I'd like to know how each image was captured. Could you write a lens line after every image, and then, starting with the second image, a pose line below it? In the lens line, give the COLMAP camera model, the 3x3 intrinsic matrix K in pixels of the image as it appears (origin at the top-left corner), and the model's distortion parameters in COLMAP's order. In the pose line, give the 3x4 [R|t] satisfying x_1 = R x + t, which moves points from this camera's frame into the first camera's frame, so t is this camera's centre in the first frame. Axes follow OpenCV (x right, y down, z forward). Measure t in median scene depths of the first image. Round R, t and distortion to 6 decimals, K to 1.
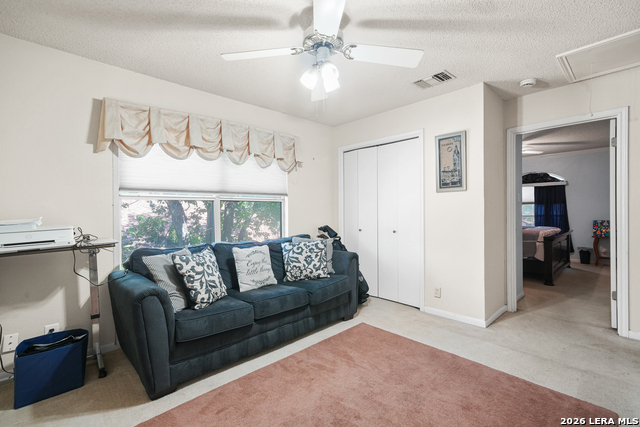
lens RADIAL K [[288.3, 0, 316.1], [0, 288.3, 212.1], [0, 0, 1]] dist [0.012695, 0.000070]
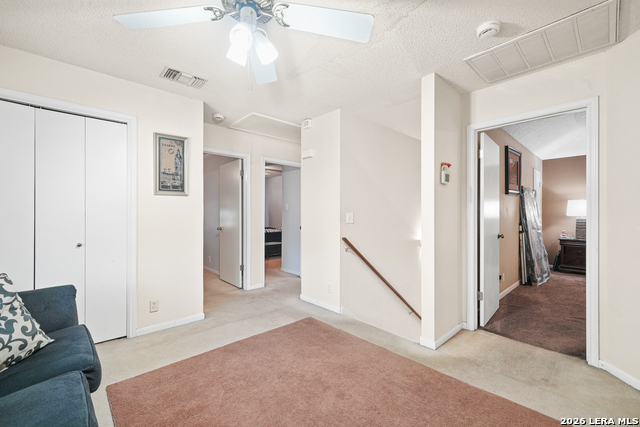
lens RADIAL K [[281.8, 0, 315.3], [0, 281.8, 214.2], [0, 0, 1]] dist [0.008447, -0.000247]
pose [[-0.015265, 0.006731, 0.999861, -0.497313], [0.001689, 0.999976, -0.006706, -0.000798], [-0.999882, 0.001586, -0.015276, 0.548464]]
